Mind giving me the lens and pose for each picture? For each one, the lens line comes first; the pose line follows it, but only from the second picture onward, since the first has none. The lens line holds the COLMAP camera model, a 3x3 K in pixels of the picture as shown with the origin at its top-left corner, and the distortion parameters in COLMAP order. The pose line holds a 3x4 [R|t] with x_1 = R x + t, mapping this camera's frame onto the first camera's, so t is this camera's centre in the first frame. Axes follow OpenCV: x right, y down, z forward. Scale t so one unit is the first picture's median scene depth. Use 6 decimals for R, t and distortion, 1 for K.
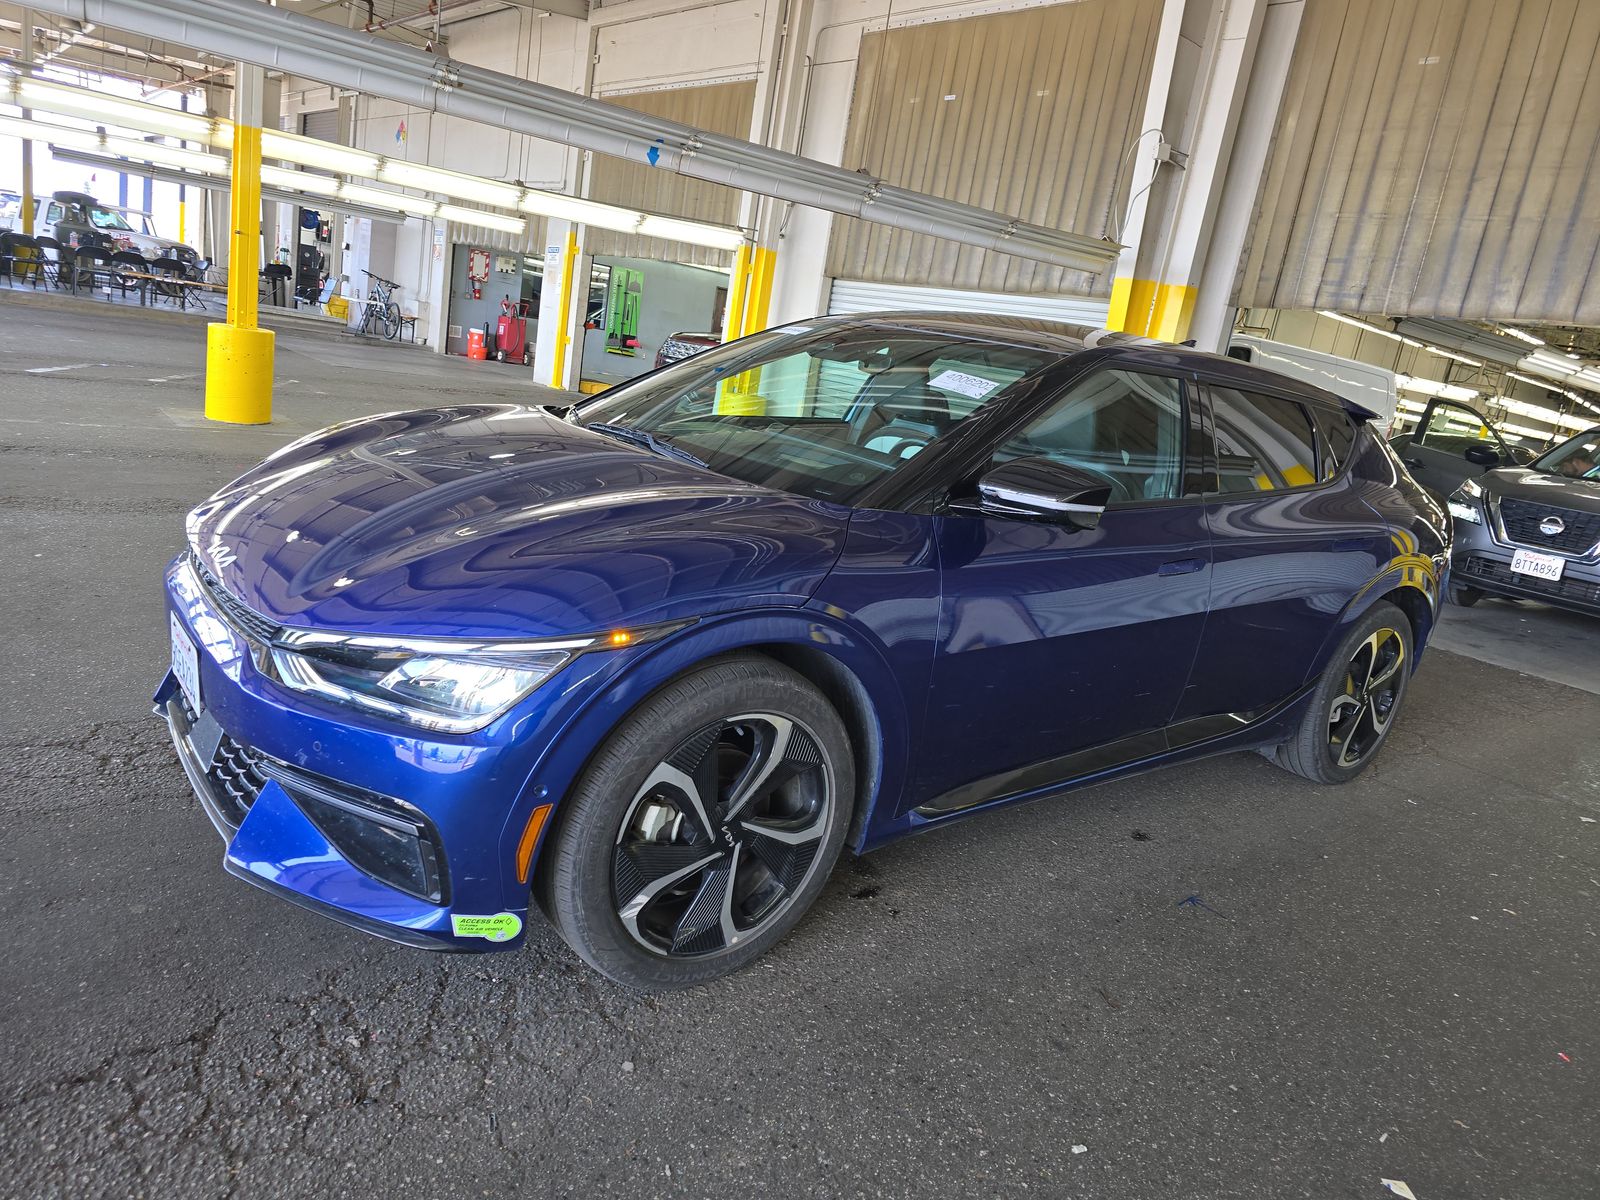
lens RADIAL K [[1076.6, 0, 801.1], [0, 1076.6, 593.7], [0, 0, 1]] dist [0.013523, -0.013897]
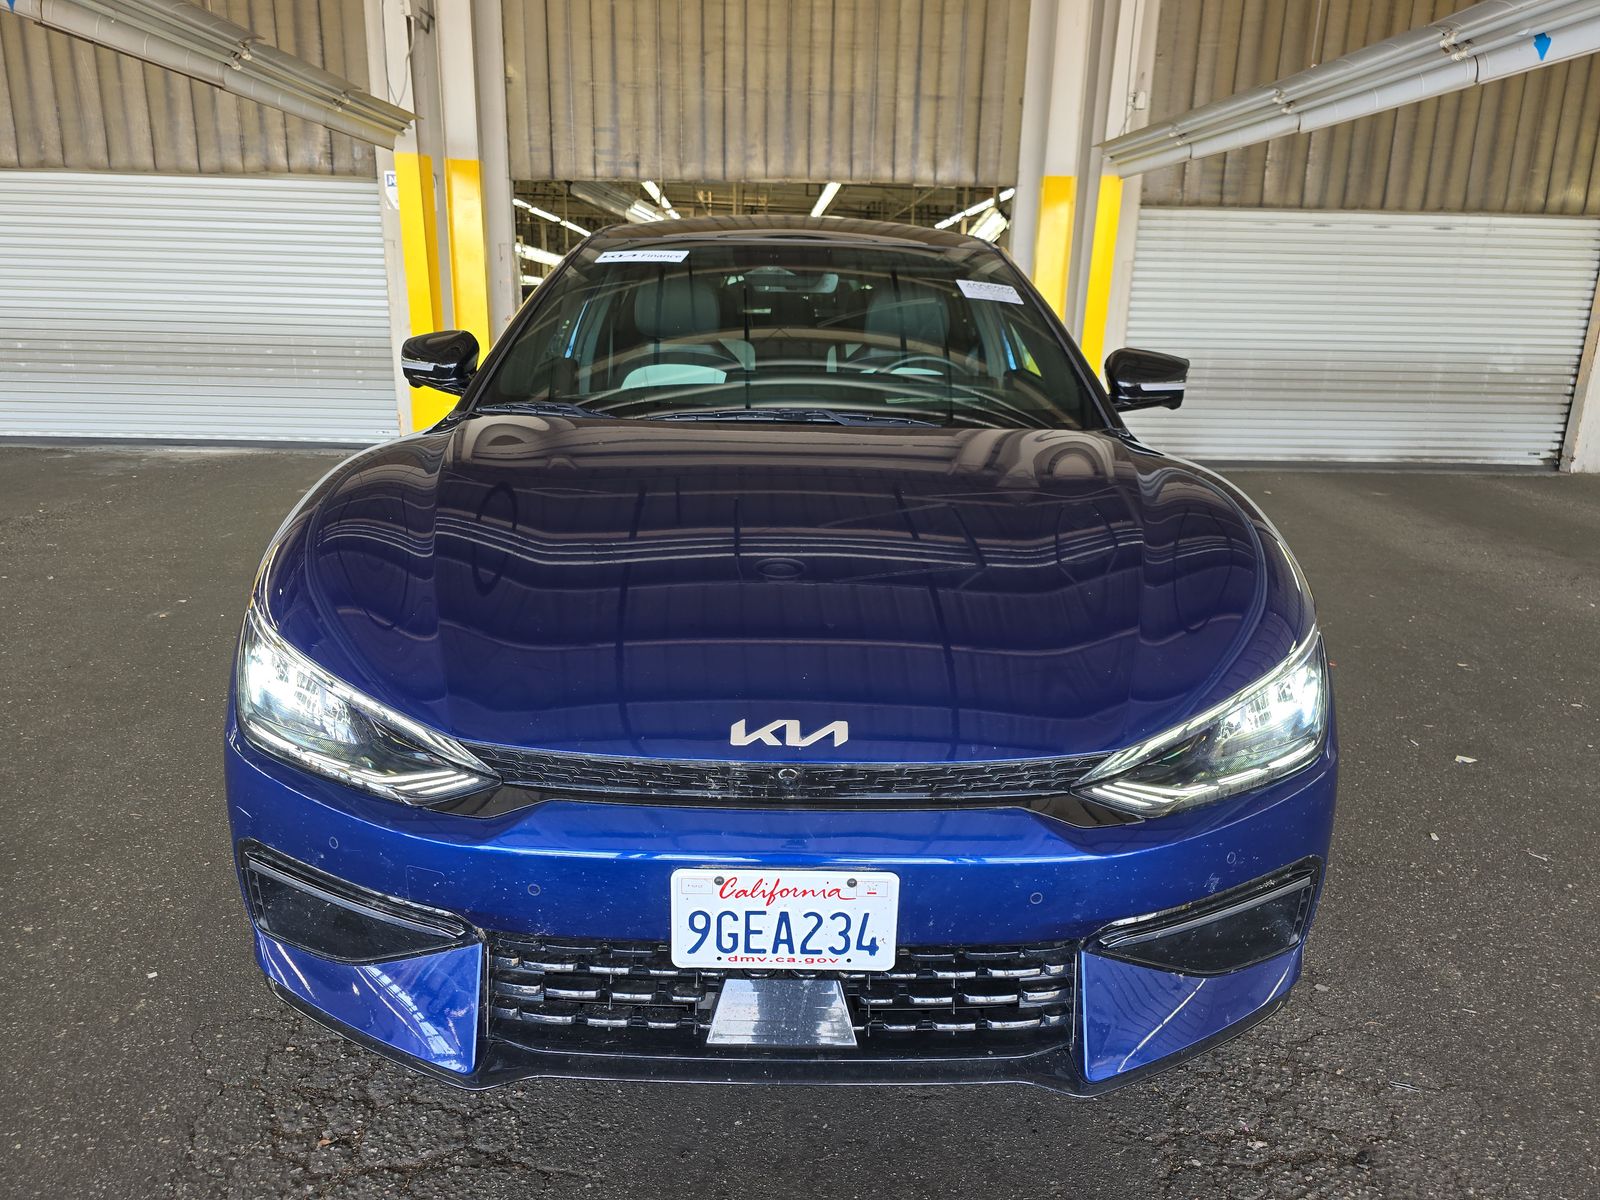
lens RADIAL K [[1076.6, 0, 805.2], [0, 1076.6, 606.7], [0, 0, 1]] dist [0.013523, -0.013897]
pose [[0.598129, -0.344205, 0.723716, -0.325297], [0.244400, 0.938391, 0.244317, -0.086804], [-0.763224, 0.030743, 0.645402, 0.199657]]
